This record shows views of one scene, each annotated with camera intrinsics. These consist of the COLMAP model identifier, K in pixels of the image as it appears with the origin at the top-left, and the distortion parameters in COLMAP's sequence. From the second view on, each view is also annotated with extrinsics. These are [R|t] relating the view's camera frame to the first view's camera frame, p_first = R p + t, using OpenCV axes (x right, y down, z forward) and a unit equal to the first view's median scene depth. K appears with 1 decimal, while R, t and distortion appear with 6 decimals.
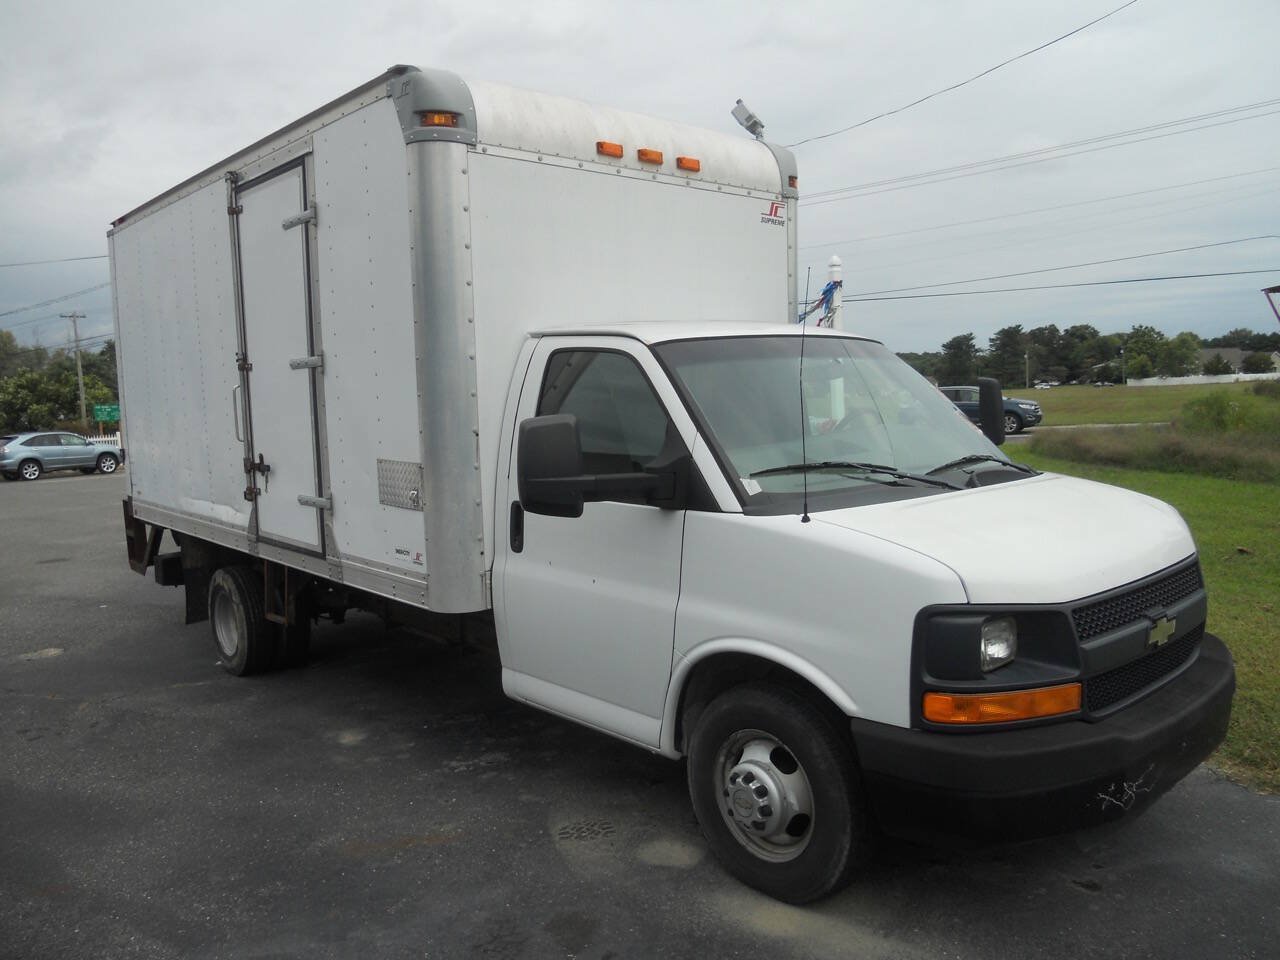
lens RADIAL K [[973.2, 0, 642.6], [0, 973.2, 493.6], [0, 0, 1]] dist [-0.041598, 0.000337]
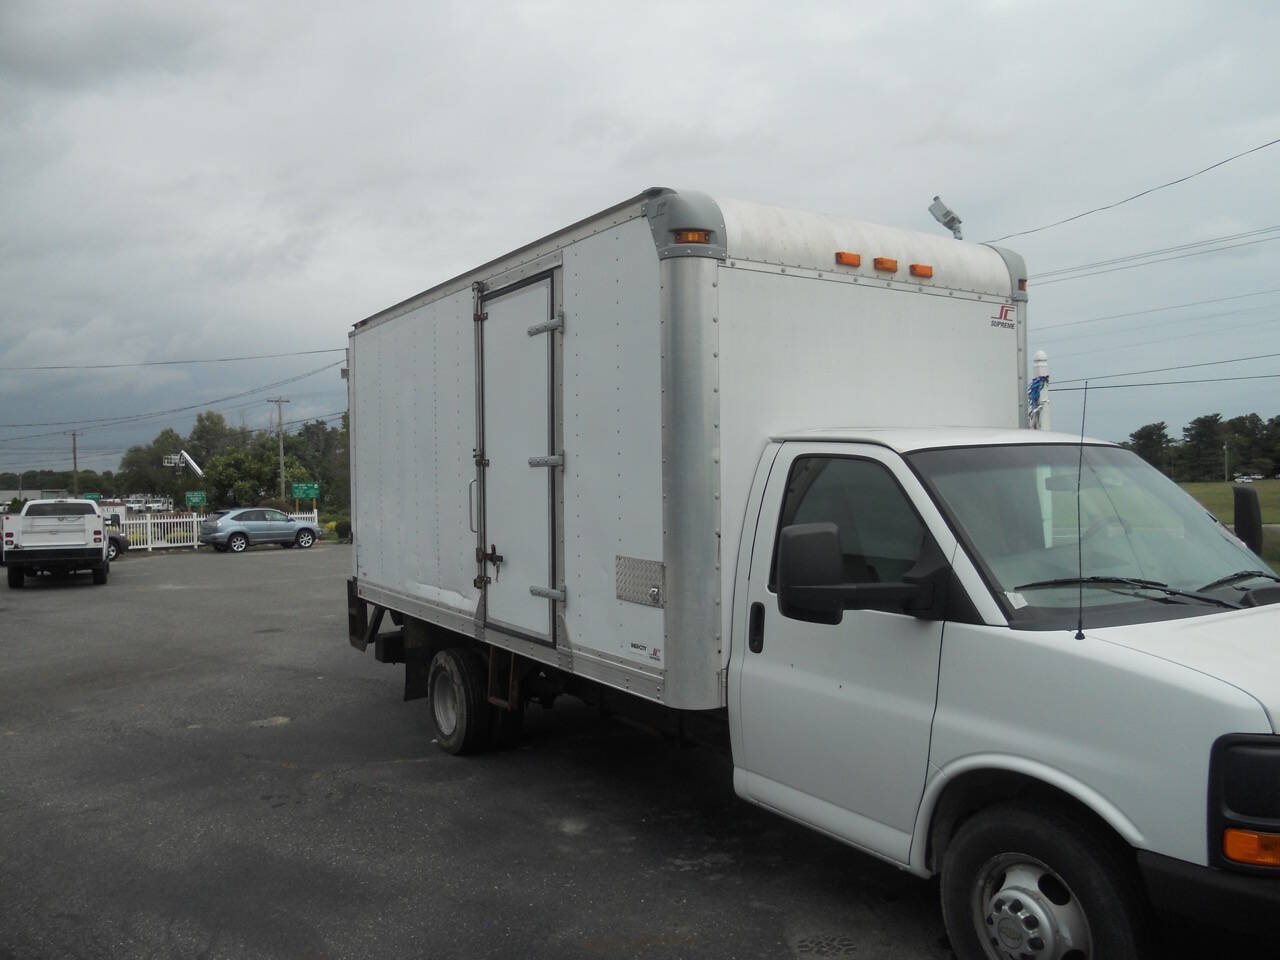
lens RADIAL K [[973.2, 0, 641.6], [0, 973.2, 492.2], [0, 0, 1]] dist [-0.028913, 0.002025]
pose [[0.985634, 0.017985, -0.167935, -0.069303], [-0.032969, 0.995674, -0.086870, -0.012783], [0.165646, 0.091159, 0.981963, -0.023151]]
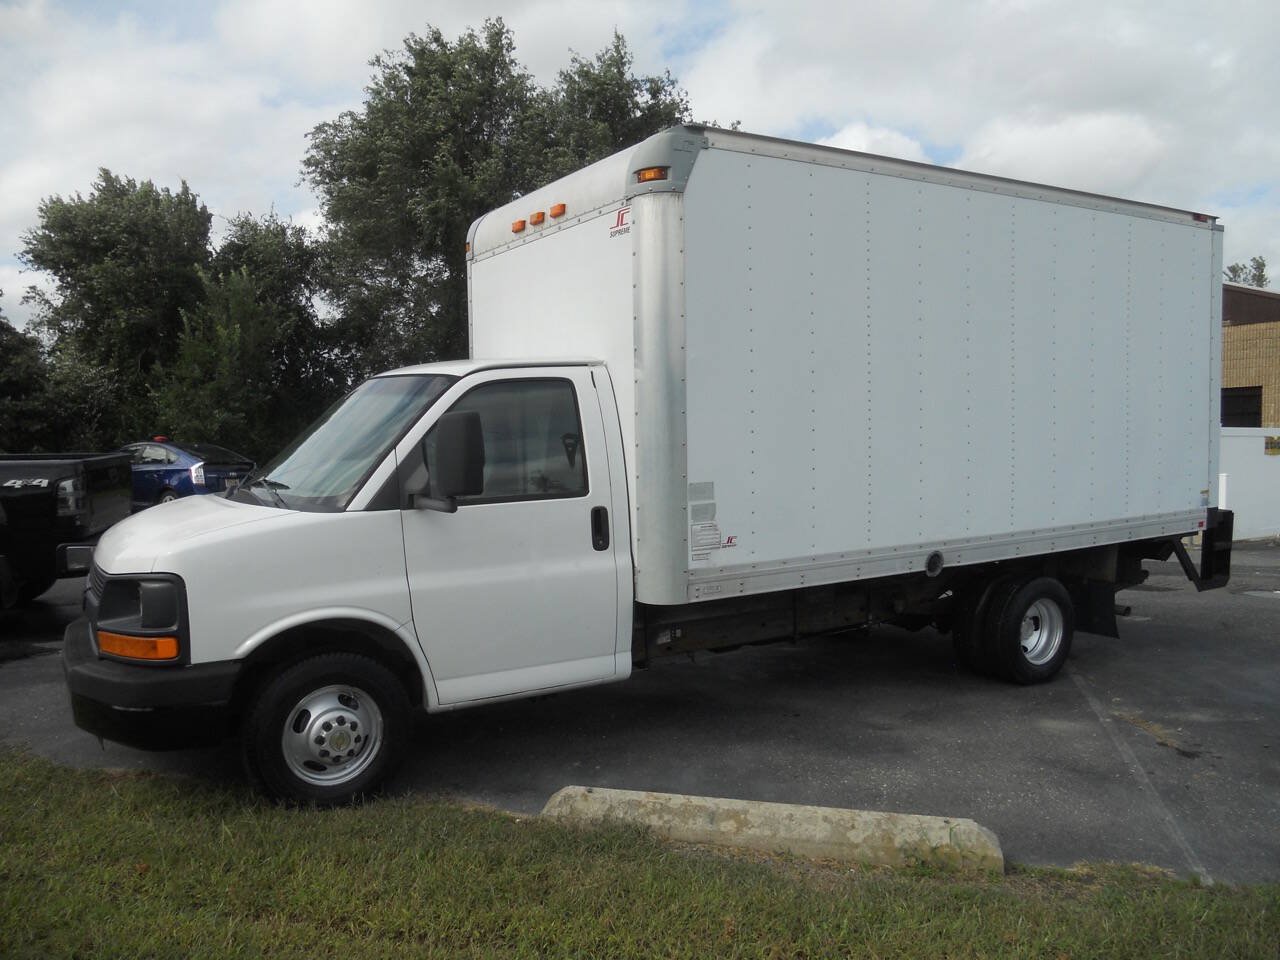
lens RADIAL K [[973.2, 0, 642.6], [0, 973.2, 493.6], [0, 0, 1]] dist [-0.041598, 0.000337]
pose [[-0.181225, 0.106184, -0.977692, 1.182009], [-0.089751, 0.988219, 0.123964, -0.175210], [0.979338, 0.110214, -0.169560, 1.366006]]
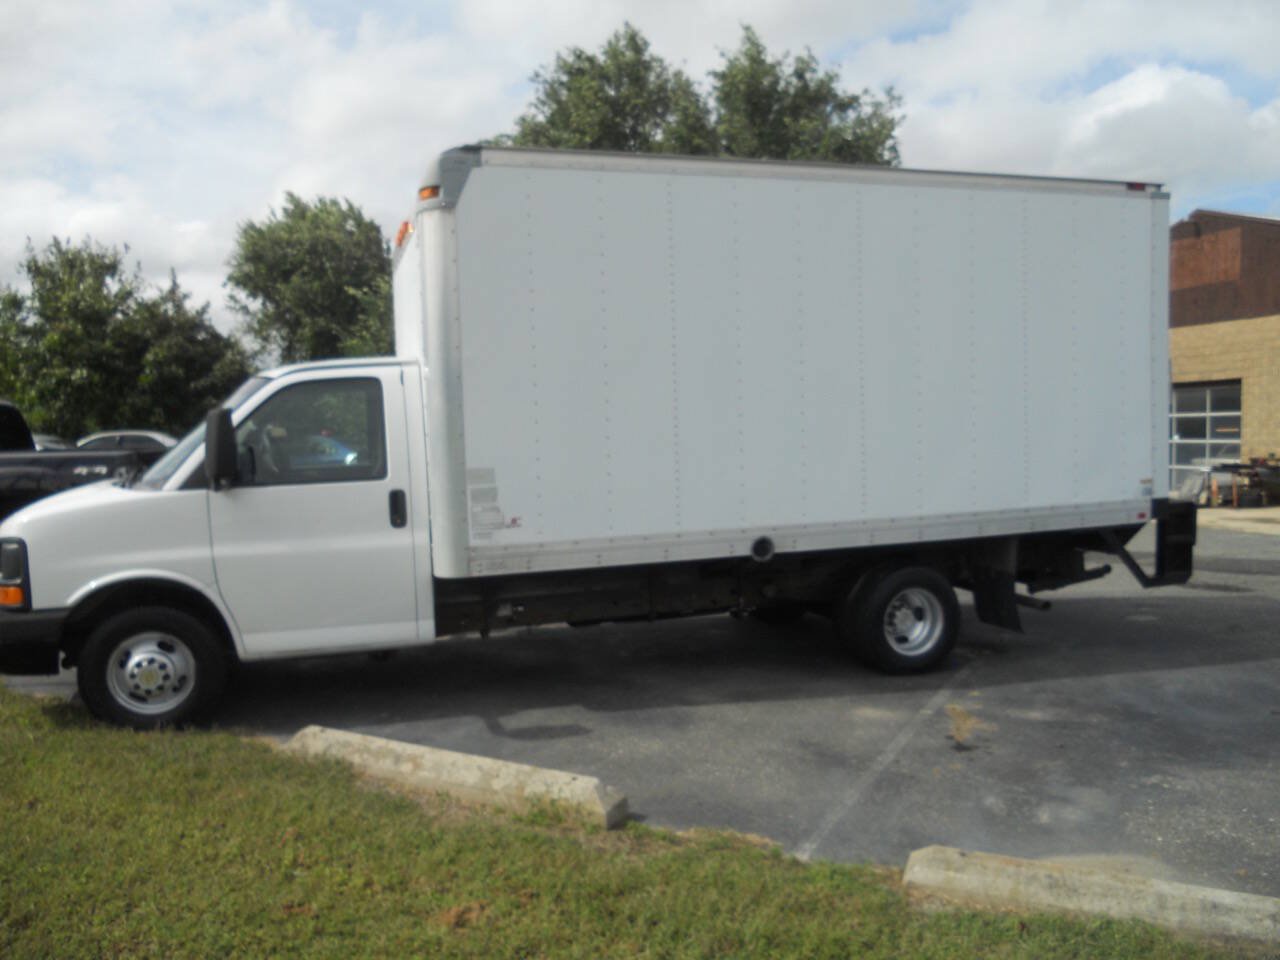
lens RADIAL K [[973.2, 0, 642.6], [0, 973.2, 493.6], [0, 0, 1]] dist [-0.041598, 0.000337]
pose [[-0.411312, 0.111036, -0.904706, 1.121325], [-0.061544, 0.986904, 0.149105, -0.217236], [0.909414, 0.117008, -0.399092, 1.879005]]
